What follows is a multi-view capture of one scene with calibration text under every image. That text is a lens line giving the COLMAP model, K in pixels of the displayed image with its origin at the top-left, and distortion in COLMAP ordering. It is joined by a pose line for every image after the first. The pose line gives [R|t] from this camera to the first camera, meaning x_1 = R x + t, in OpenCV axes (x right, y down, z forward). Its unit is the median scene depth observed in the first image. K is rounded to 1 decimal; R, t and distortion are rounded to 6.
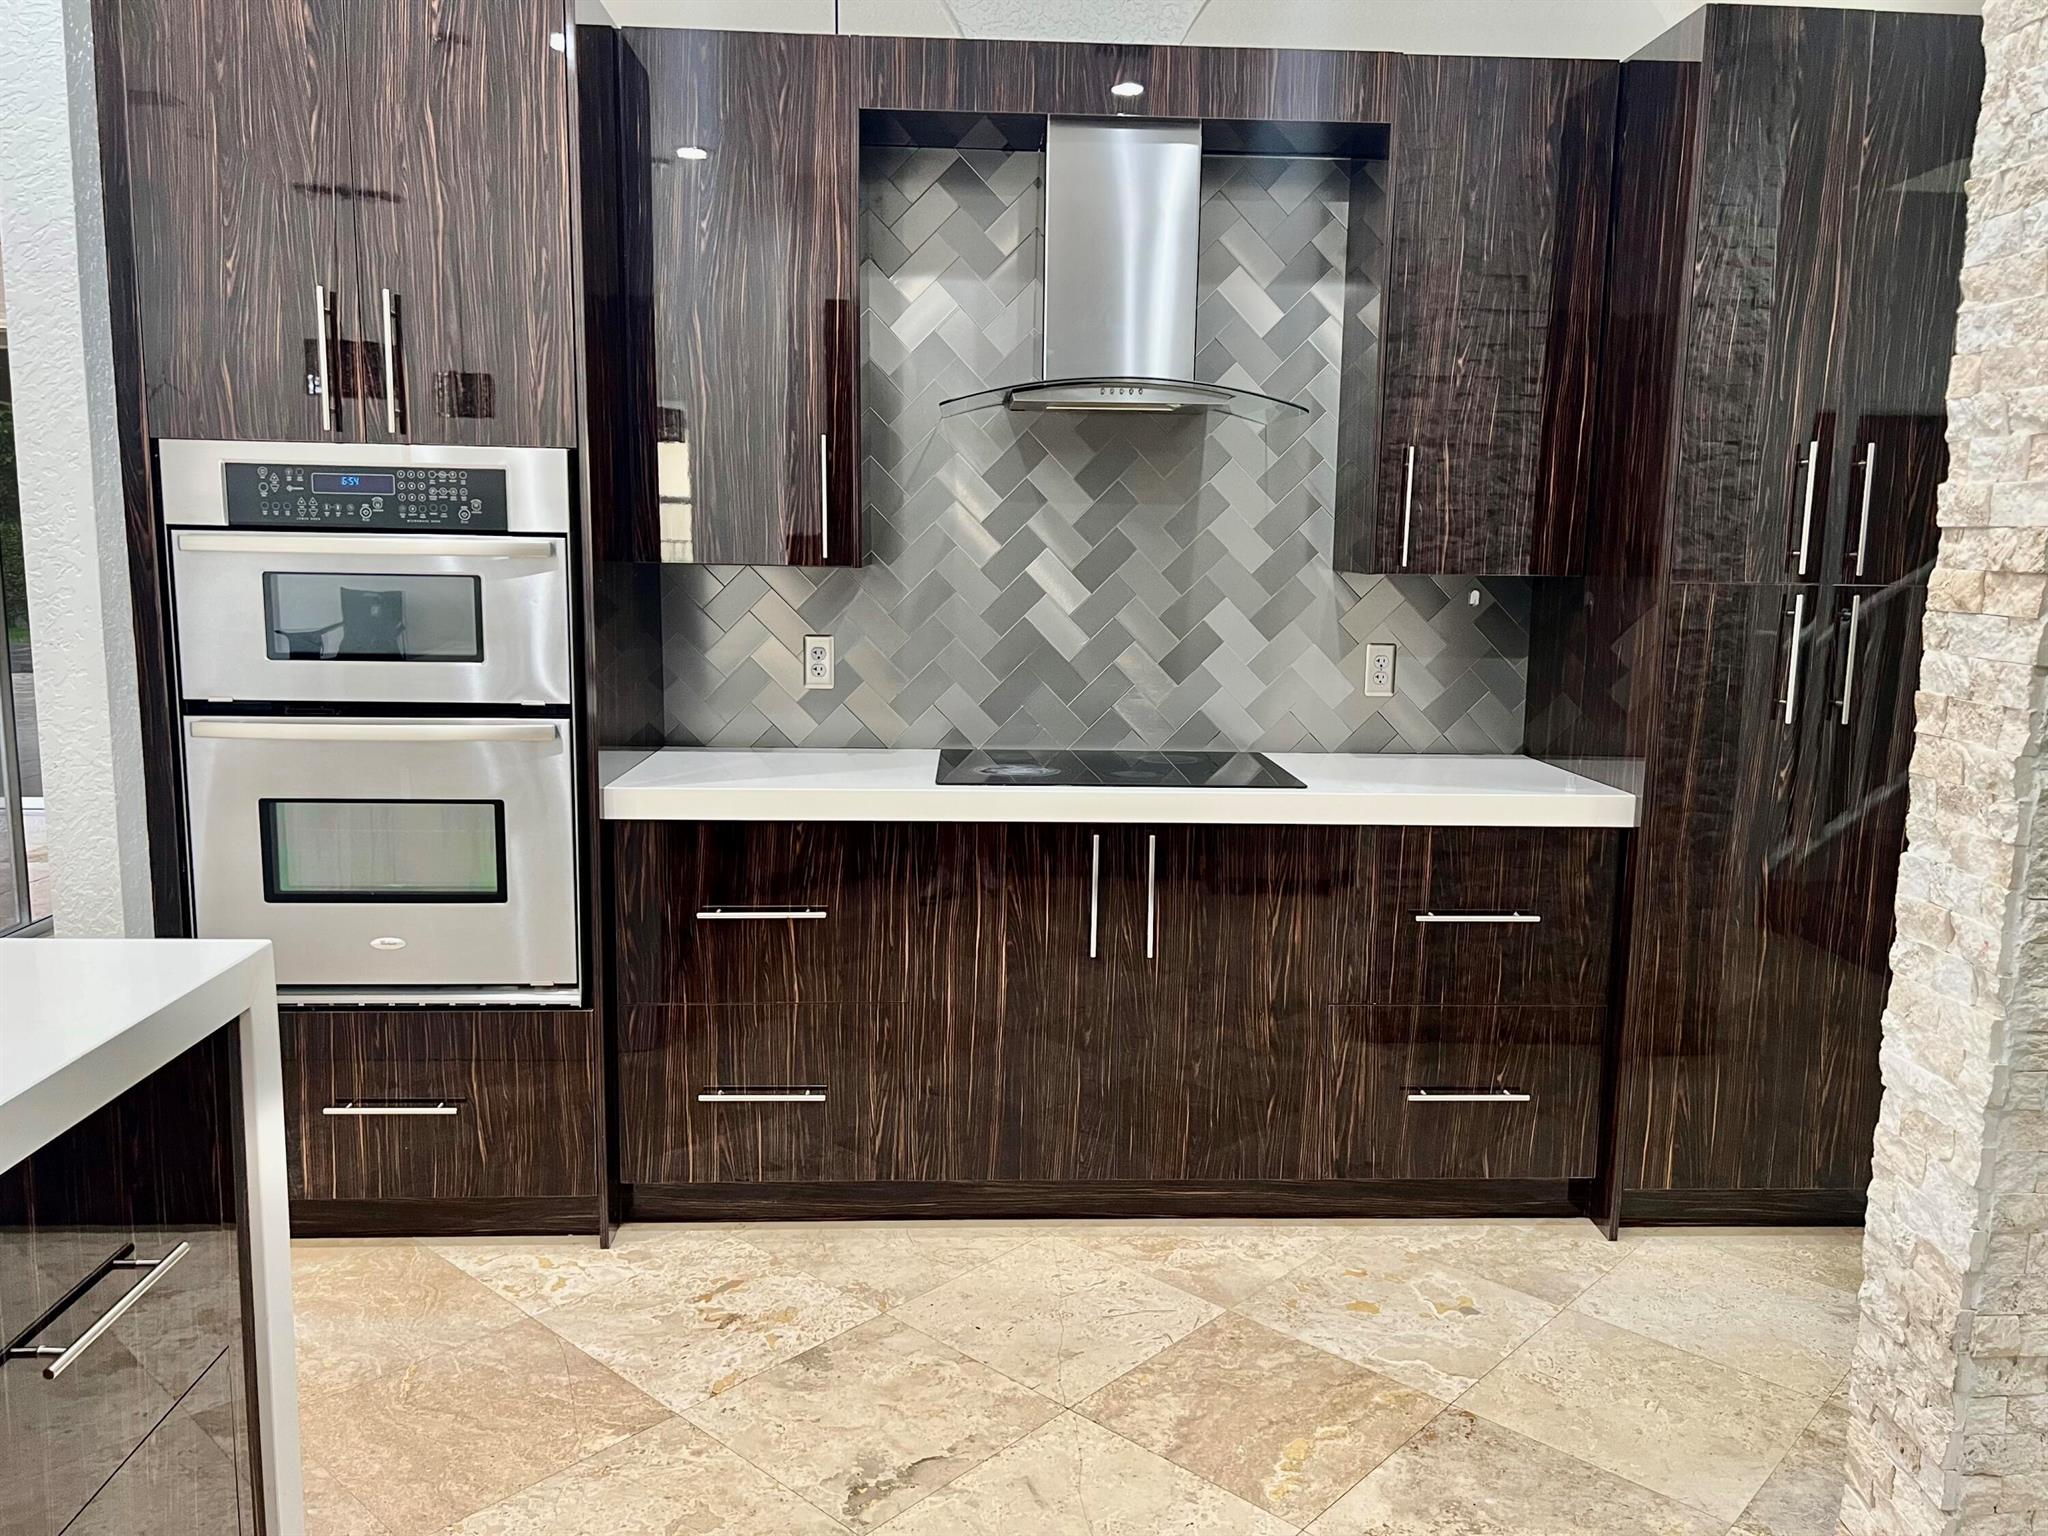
lens RADIAL K [[1547.4, 0, 1024.9], [0, 1547.4, 767.2], [0, 0, 1]] dist [0.067967, -0.083087]
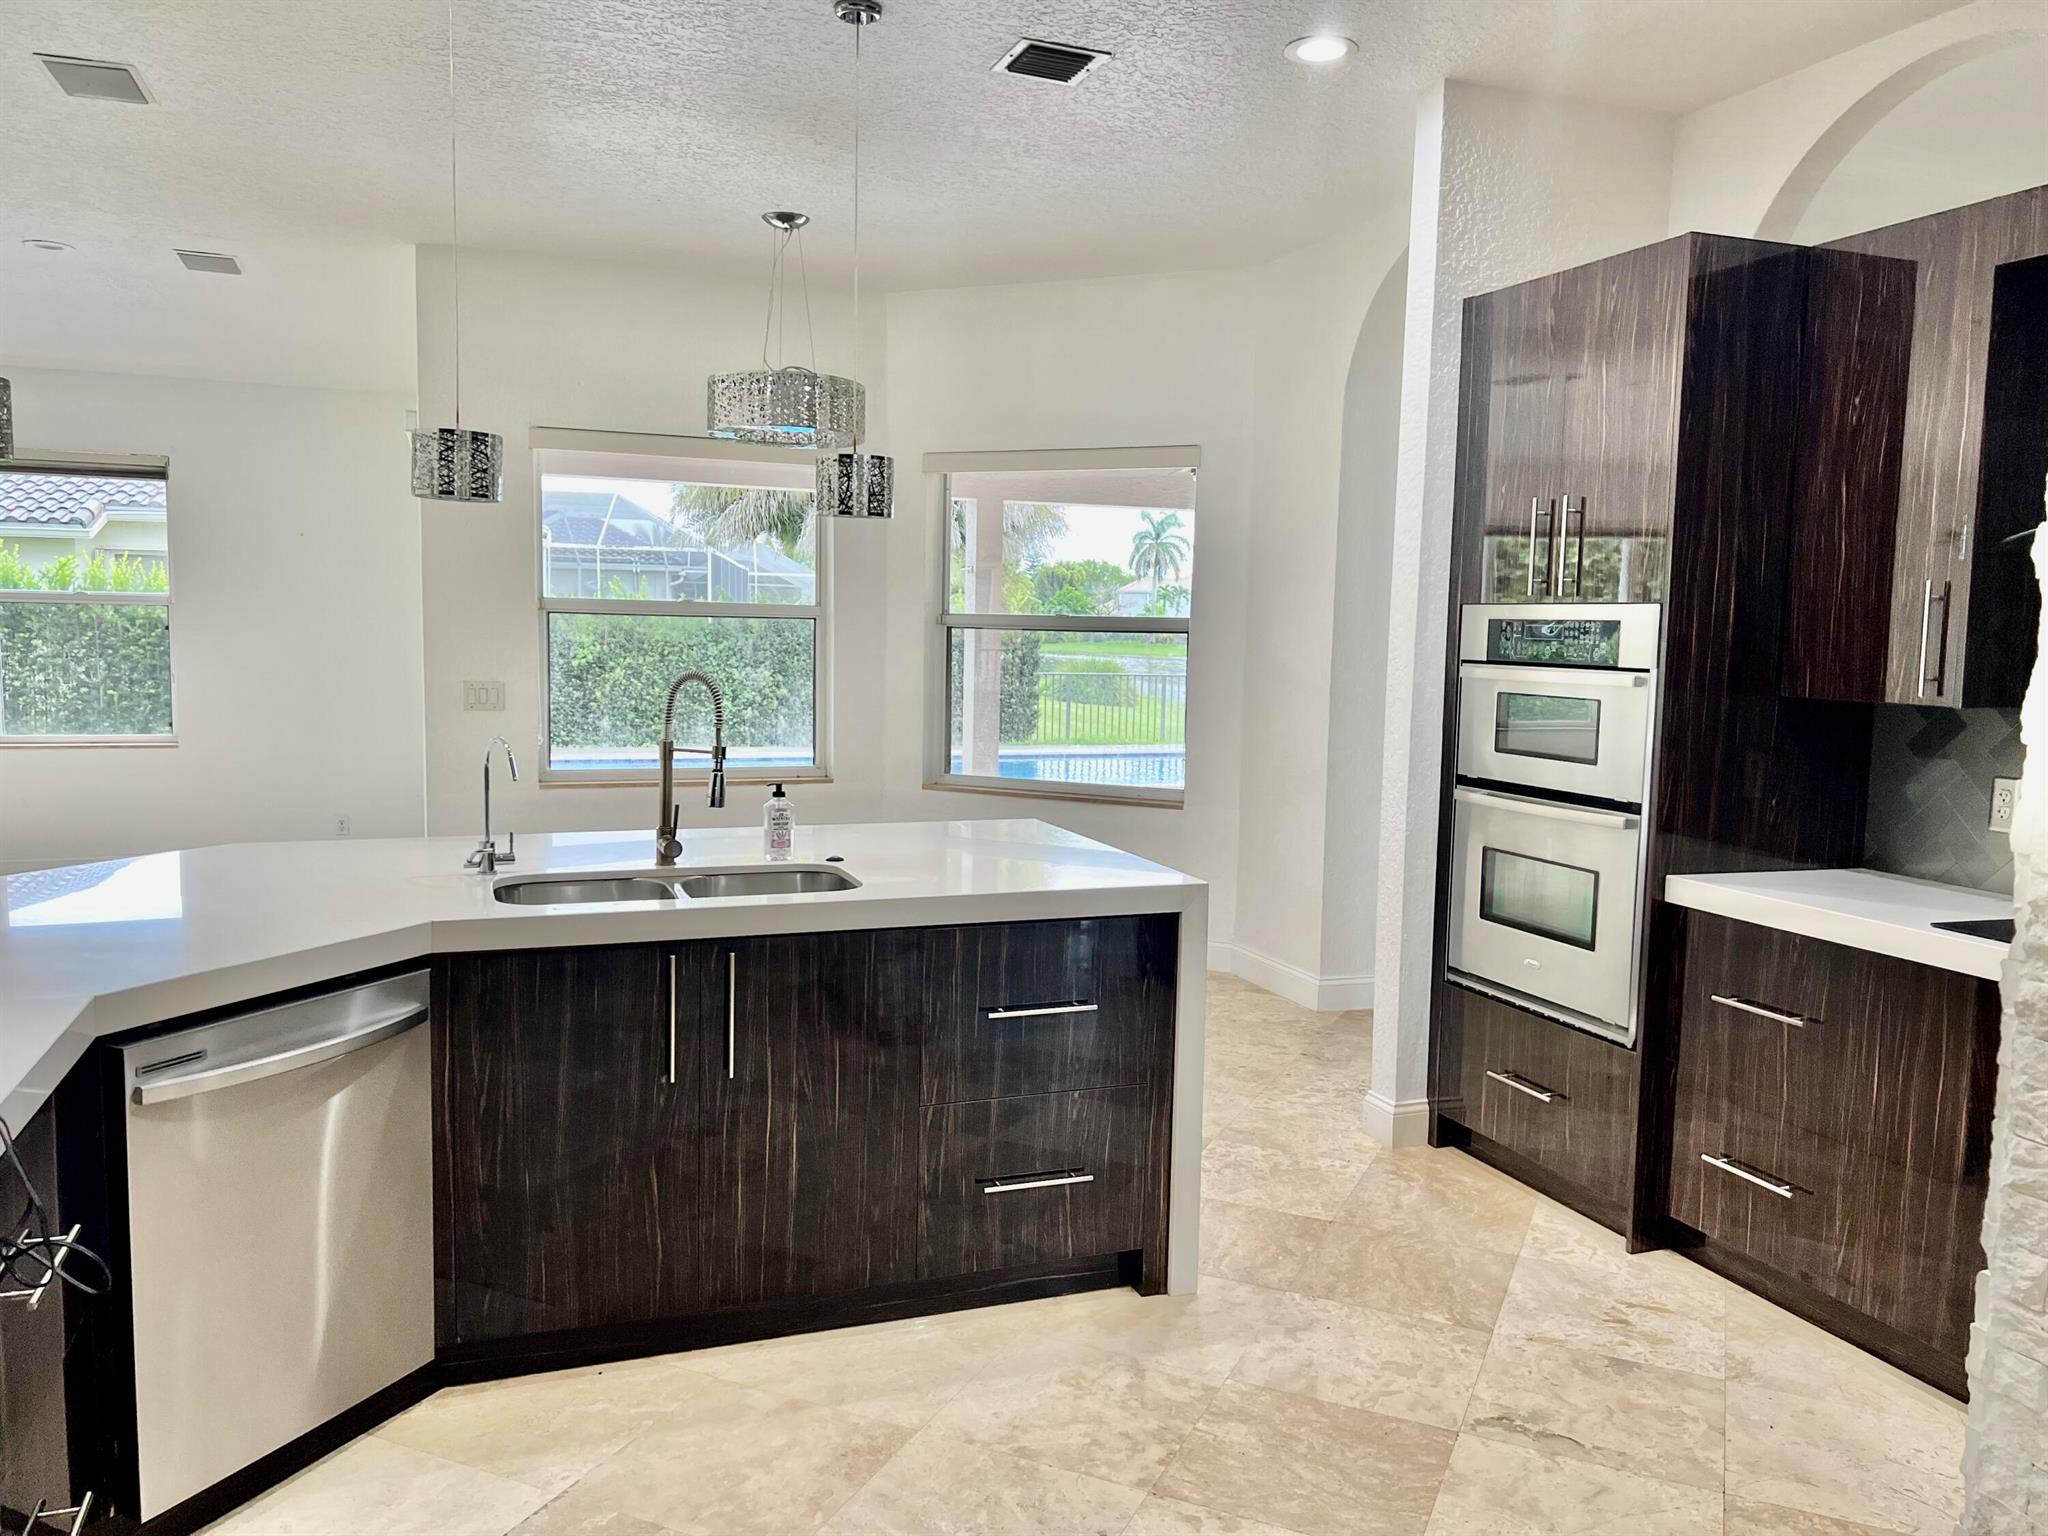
lens RADIAL K [[1547.4, 0, 1033.8], [0, 1547.4, 770.2], [0, 0, 1]] dist [0.067967, -0.083087]
pose [[0.308158, 0.082339, -0.947765, 0.768245], [-0.159953, 0.986549, 0.033701, -0.031860], [0.937792, 0.141213, 0.317183, 0.136138]]
